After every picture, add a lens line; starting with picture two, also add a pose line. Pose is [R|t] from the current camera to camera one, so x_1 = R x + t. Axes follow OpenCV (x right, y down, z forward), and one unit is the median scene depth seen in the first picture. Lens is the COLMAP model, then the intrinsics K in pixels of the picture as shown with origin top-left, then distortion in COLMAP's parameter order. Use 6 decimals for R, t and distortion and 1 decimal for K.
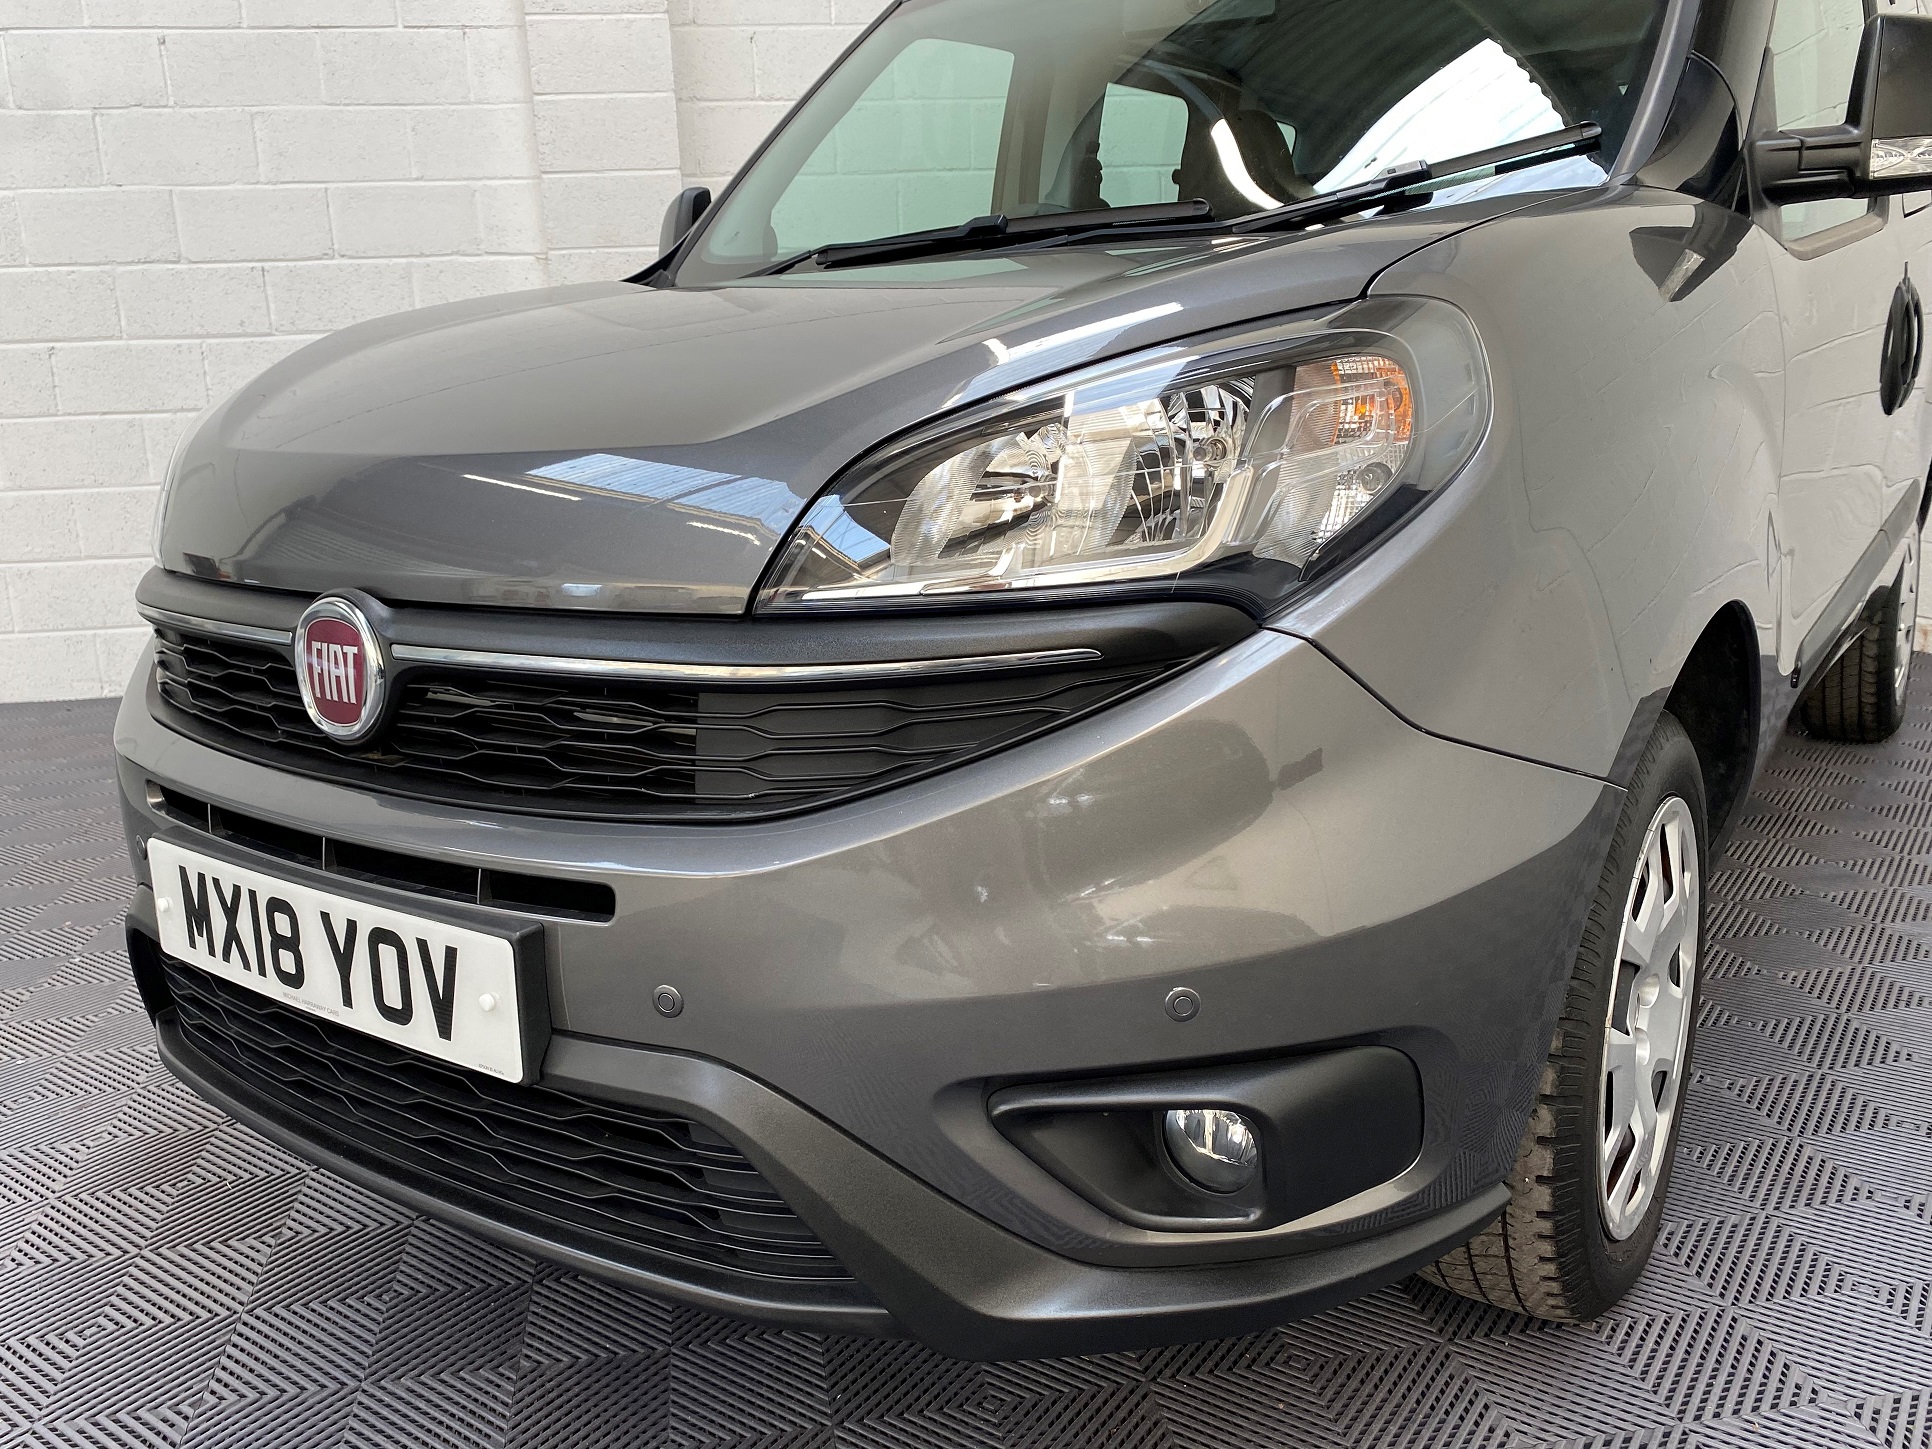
lens RADIAL K [[1489.6, 0, 1003.6], [0, 1489.6, 695.2], [0, 0, 1]] dist [0.047639, -0.001443]
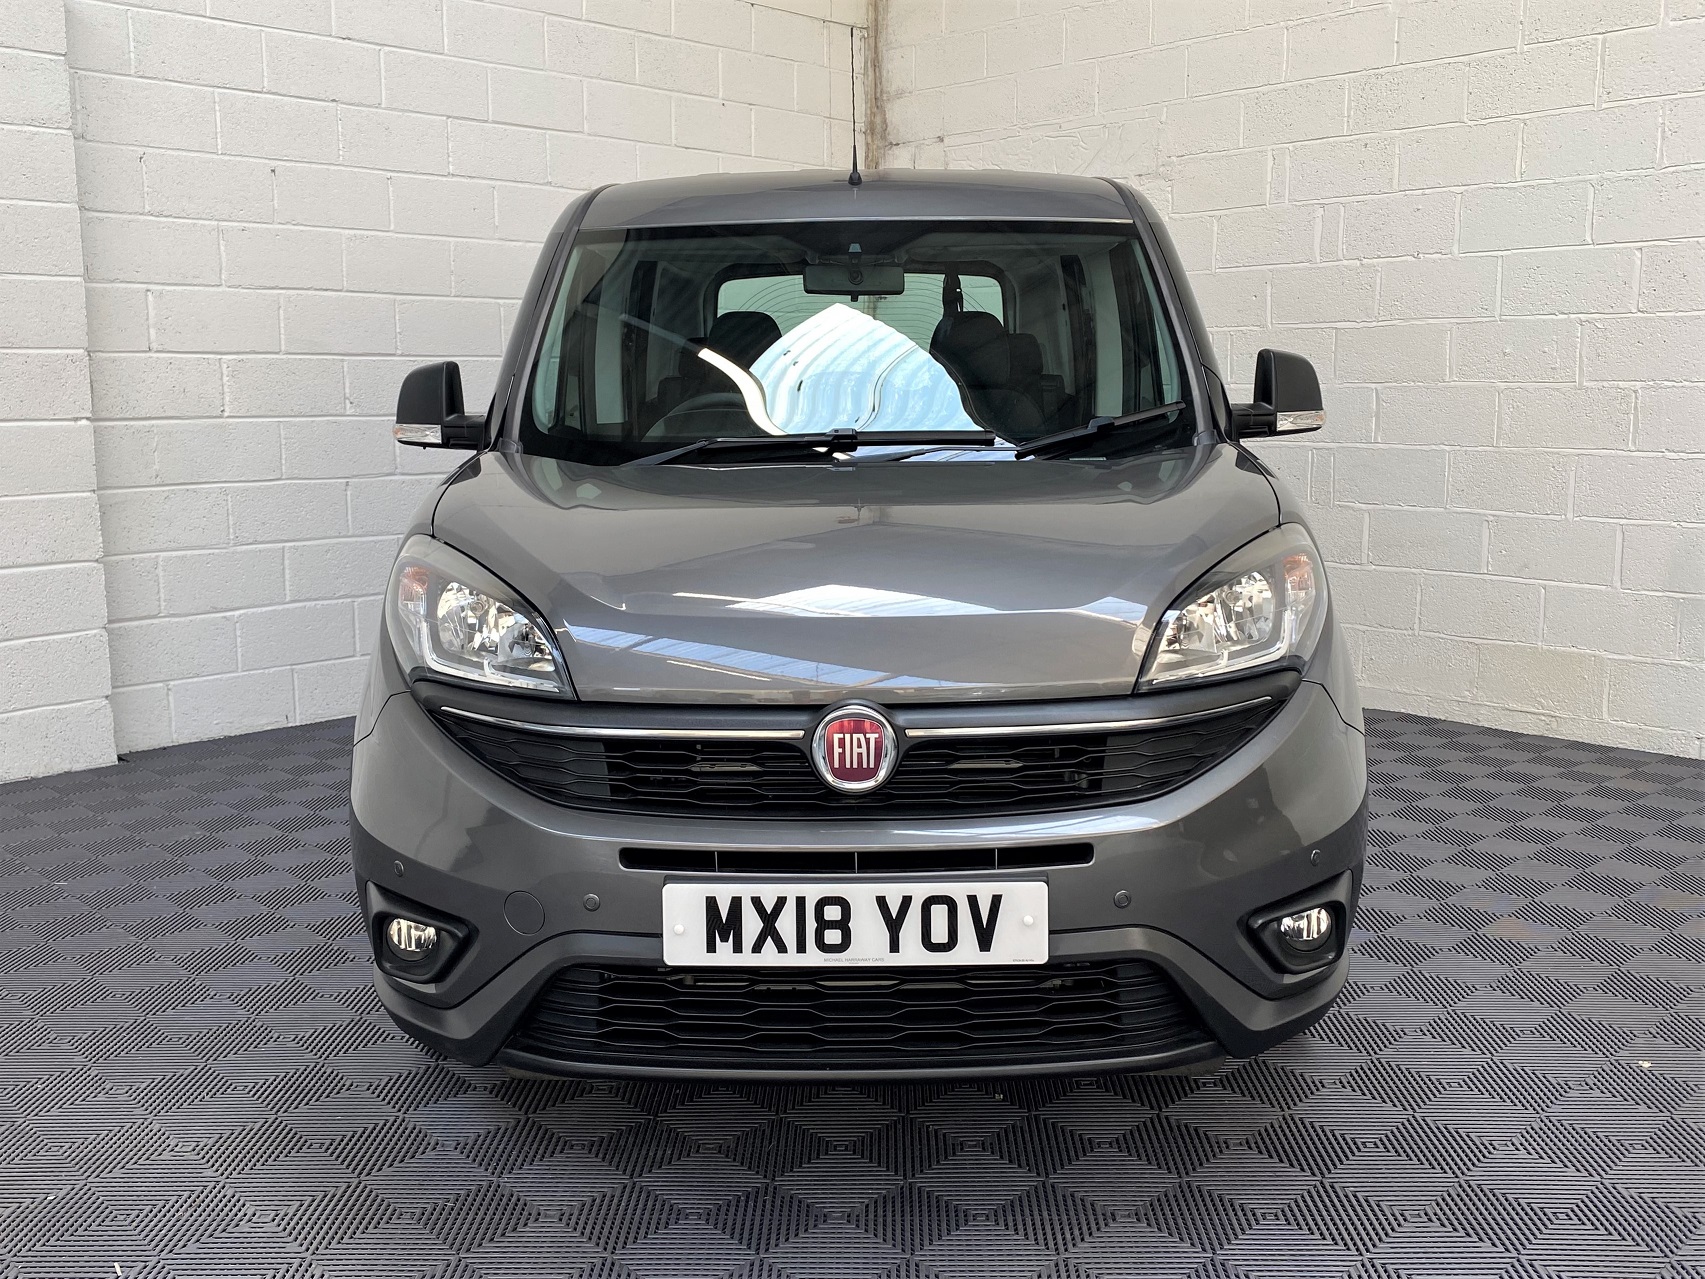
lens RADIAL K [[1314.6, 0, 885.6], [0, 1314.6, 613.6], [0, 0, 1]] dist [0.047639, -0.001443]
pose [[0.817603, -0.061220, 0.572519, -1.245967], [0.101232, 0.994127, -0.038264, -0.107098], [-0.566814, 0.089242, 0.818998, -0.208090]]
